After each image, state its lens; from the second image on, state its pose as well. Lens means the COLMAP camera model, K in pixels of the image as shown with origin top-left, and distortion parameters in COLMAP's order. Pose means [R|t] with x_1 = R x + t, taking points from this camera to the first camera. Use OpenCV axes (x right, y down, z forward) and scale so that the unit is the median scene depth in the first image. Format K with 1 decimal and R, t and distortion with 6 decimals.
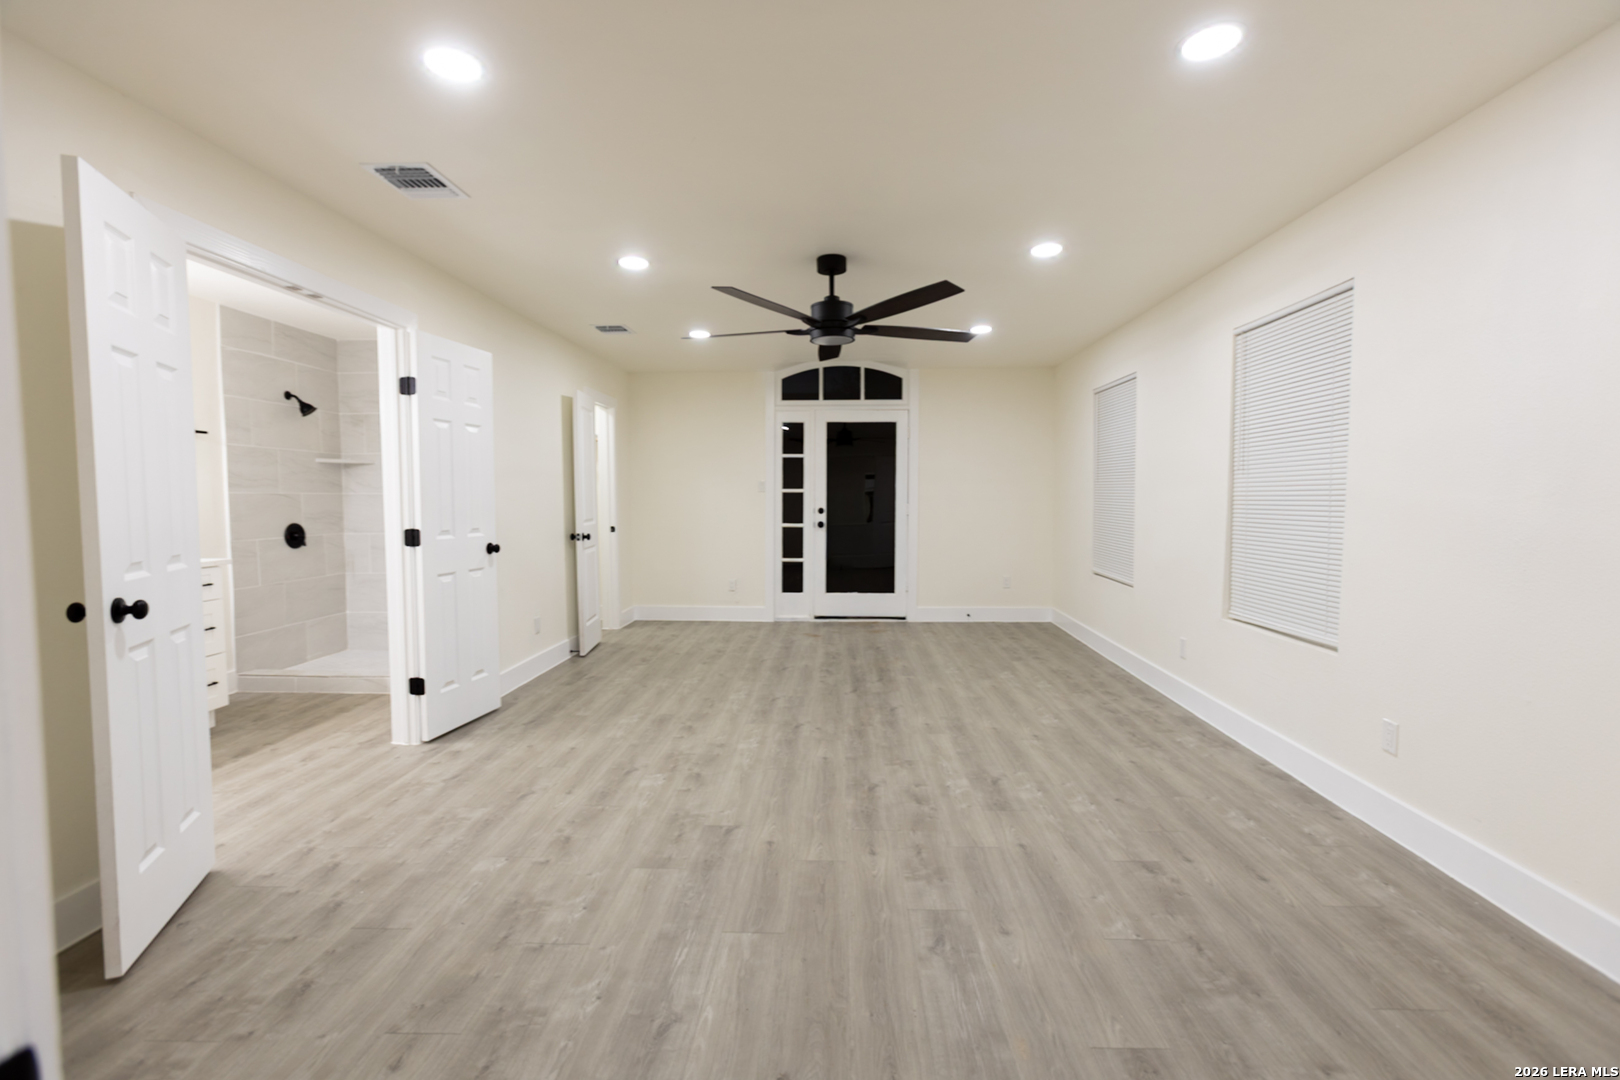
lens RADIAL K [[740.0, 0, 805.3], [0, 740.0, 537.5], [0, 0, 1]] dist [0.001201, 0.000753]
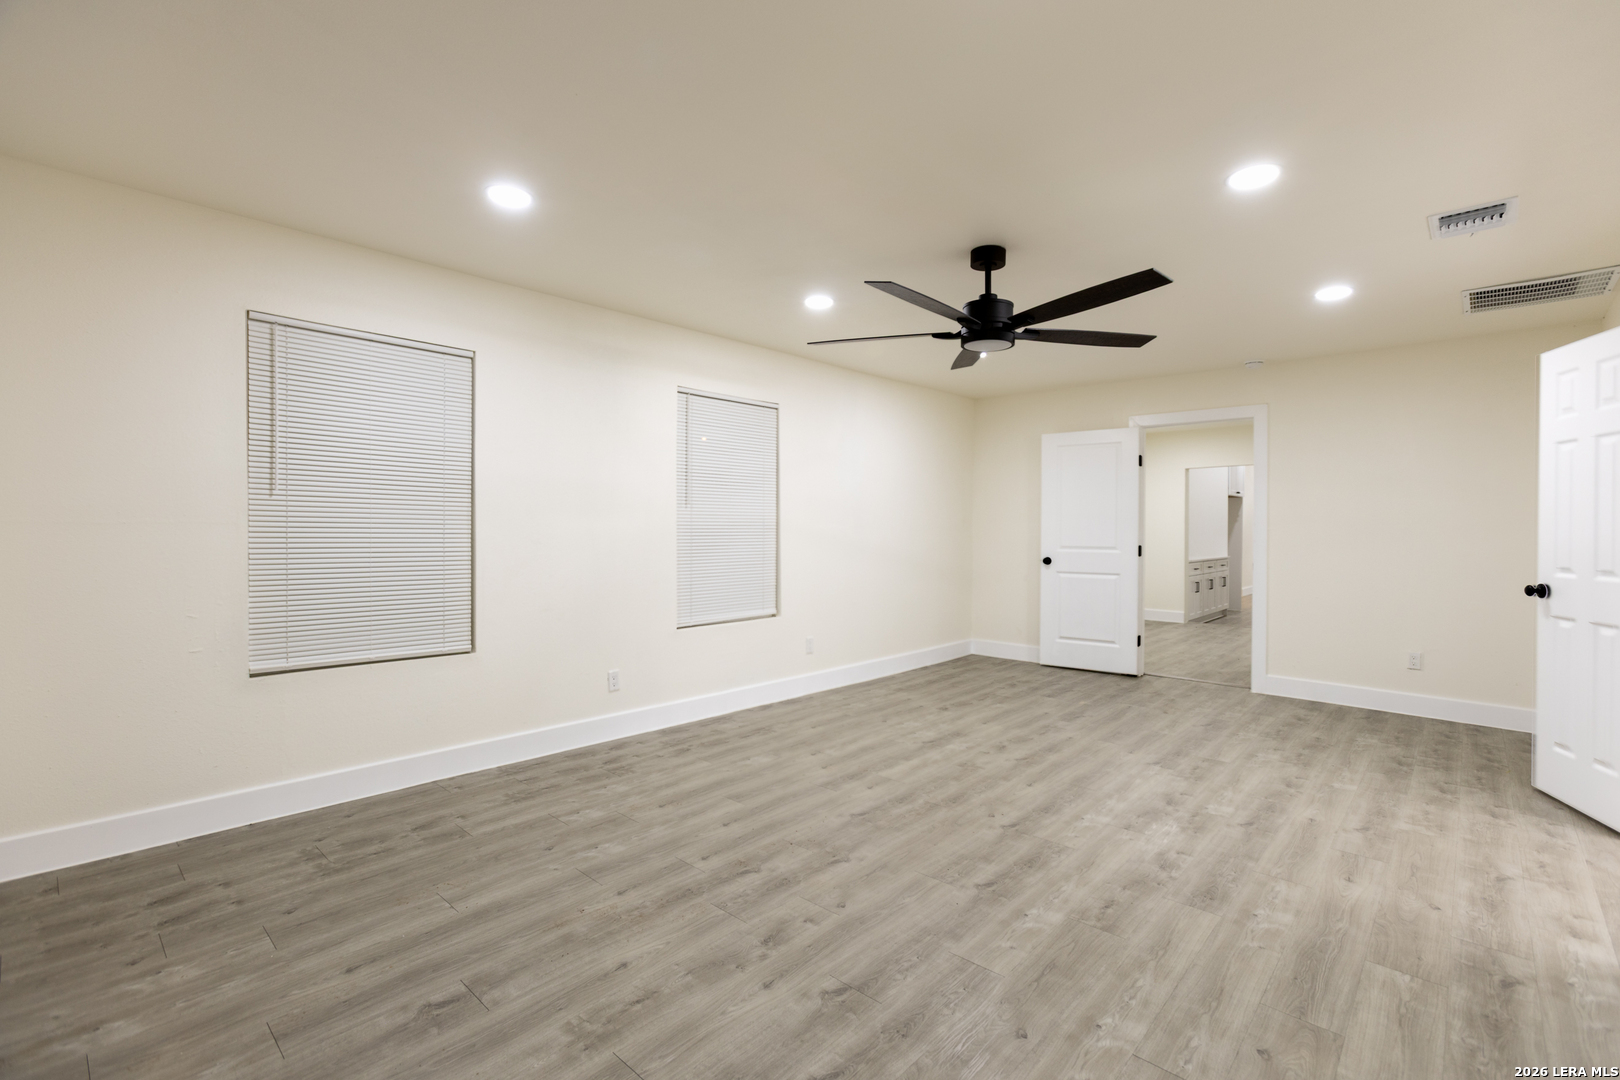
lens RADIAL K [[740.0, 0, 817.5], [0, 740.0, 533.3], [0, 0, 1]] dist [0.001201, 0.000753]
pose [[-0.779170, -0.003115, 0.626805, -0.380318], [0.031797, 0.998504, 0.044489, -0.098483], [-0.626006, 0.054595, -0.777905, 1.951395]]
